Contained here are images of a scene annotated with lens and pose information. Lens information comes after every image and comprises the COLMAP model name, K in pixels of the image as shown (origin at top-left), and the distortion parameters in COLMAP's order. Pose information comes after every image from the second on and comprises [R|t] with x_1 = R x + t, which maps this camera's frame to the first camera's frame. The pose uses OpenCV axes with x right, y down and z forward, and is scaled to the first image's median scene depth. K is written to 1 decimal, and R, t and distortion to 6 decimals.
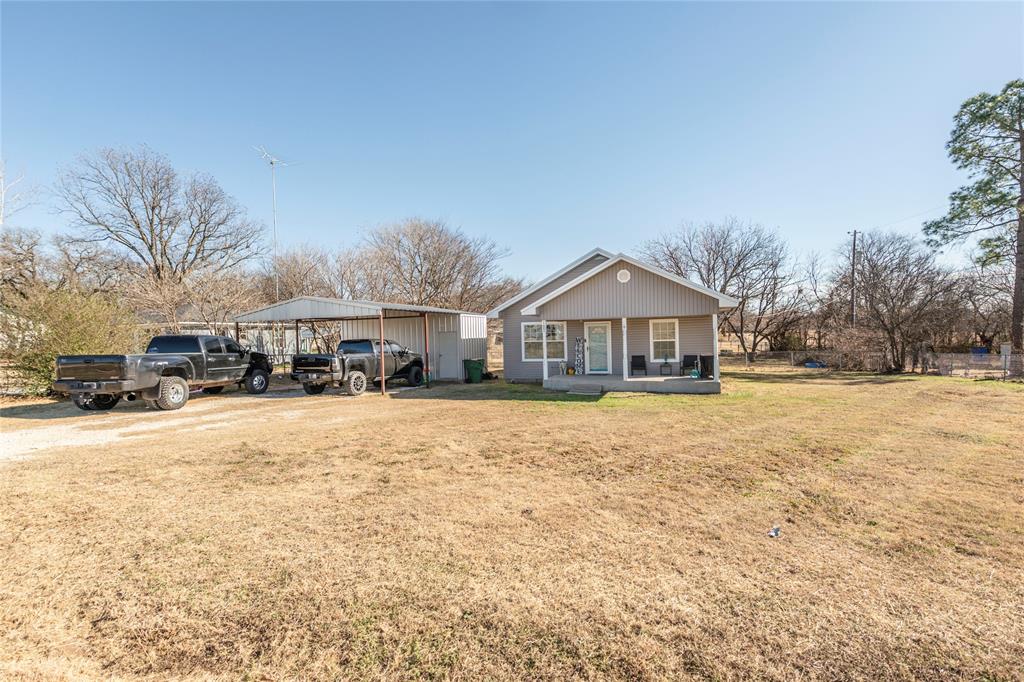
lens RADIAL K [[467.8, 0, 512.0], [0, 467.8, 341.0], [0, 0, 1]] dist [-0.007021, -0.000219]
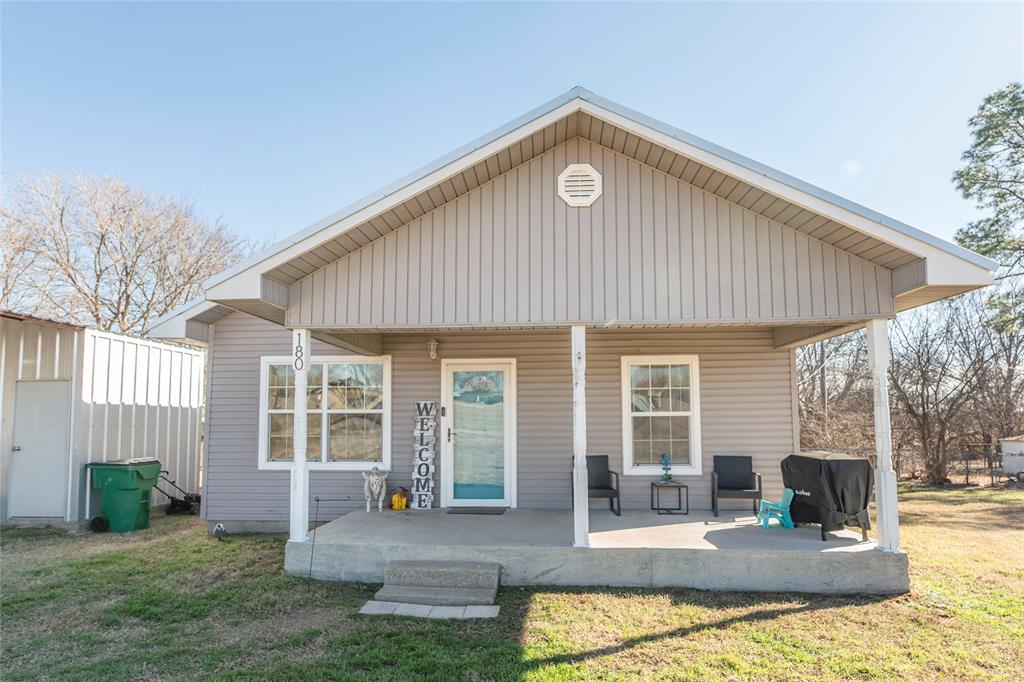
lens RADIAL K [[552.4, 0, 508.7], [0, 552.4, 389.7], [0, 0, 1]] dist [-0.007273, -0.000739]
pose [[0.963378, 0.037944, 0.265448, 0.098112], [-0.016750, 0.996520, -0.081654, 0.016726], [-0.267623, 0.074218, 0.960661, 0.617096]]
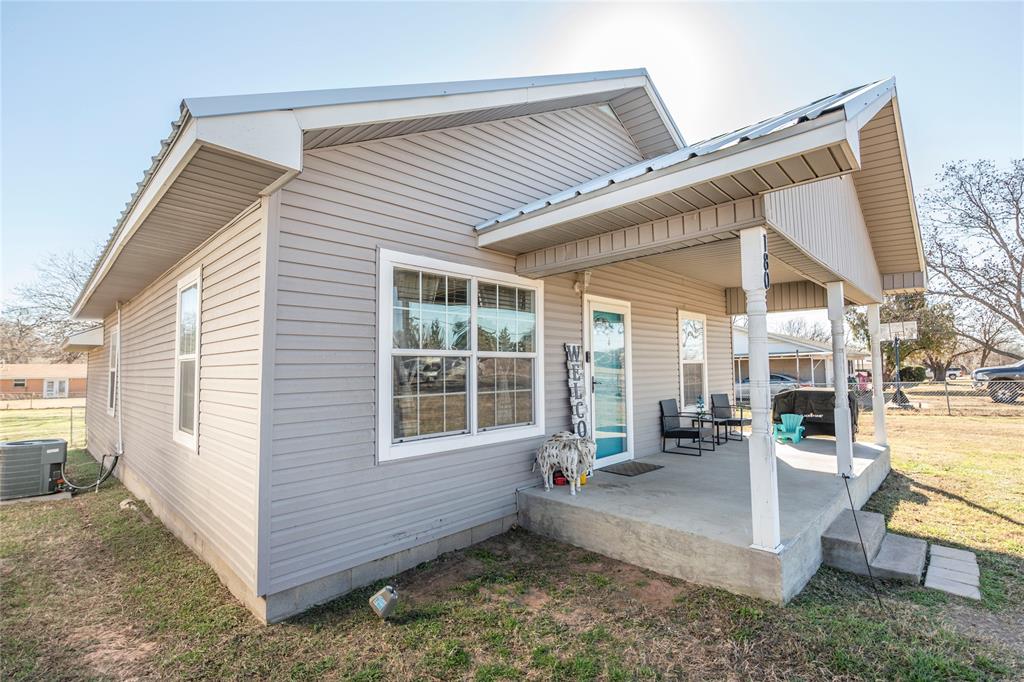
lens RADIAL K [[473.6, 0, 512.0], [0, 473.6, 341.0], [0, 0, 1]] dist [-0.000031, 0.000121]
pose [[0.419833, 0.072638, 0.904690, -0.138777], [0.015401, 0.996079, -0.087123, 0.015268], [-0.907471, 0.050510, 0.417068, 0.965382]]
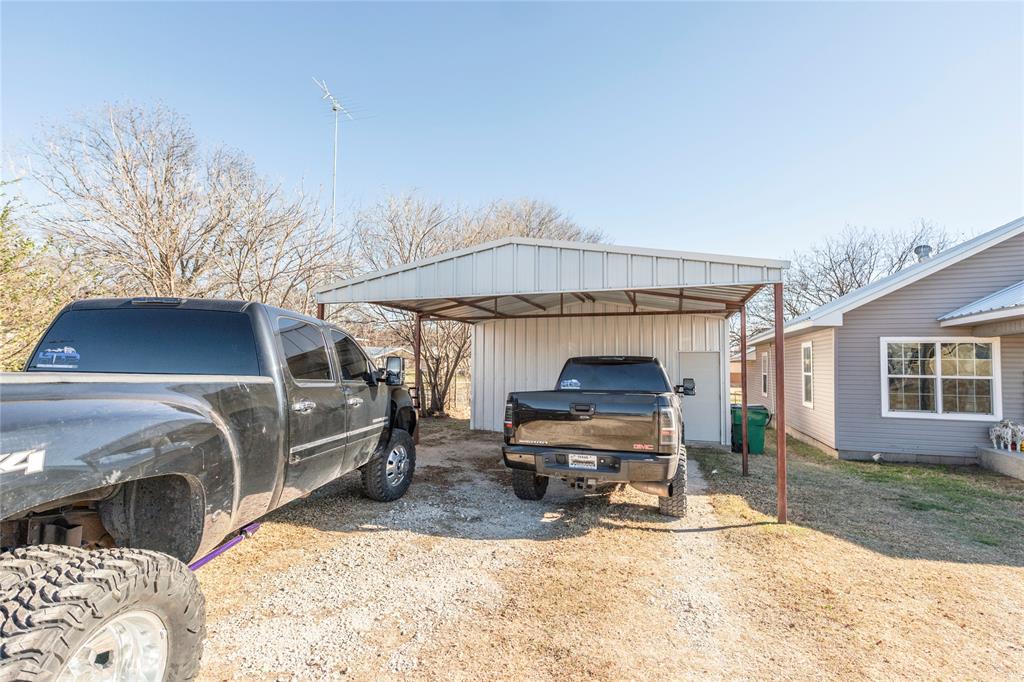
lens RADIAL K [[458.8, 0, 513.6], [0, 458.8, 347.6], [0, 0, 1]] dist [-0.007685, -0.000244]
pose [[0.999270, 0.038191, 0.000892, -0.405023], [-0.038082, 0.997710, -0.055905, 0.014238], [-0.003025, 0.055830, 0.998436, 0.574055]]
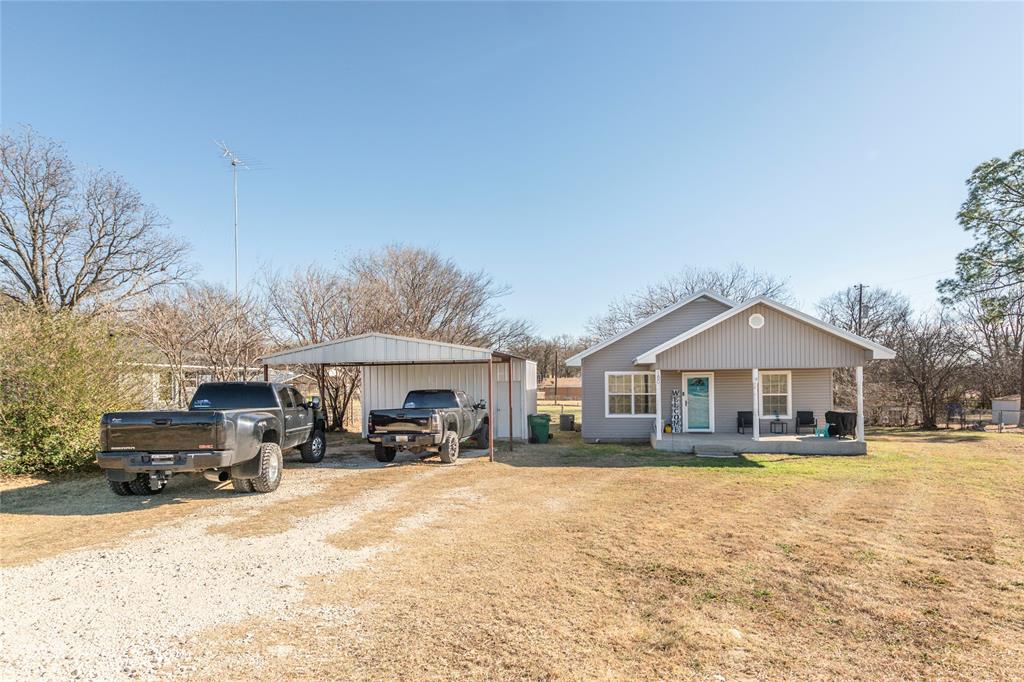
lens RADIAL K [[506.5, 0, 522.6], [0, 506.5, 381.9], [0, 0, 1]] dist [-0.004517, -0.000410]
pose [[0.982410, 0.013865, 0.186221, -0.330304], [-0.010174, 0.999733, -0.020763, -0.000685], [-0.186459, 0.018503, 0.982288, 0.134196]]
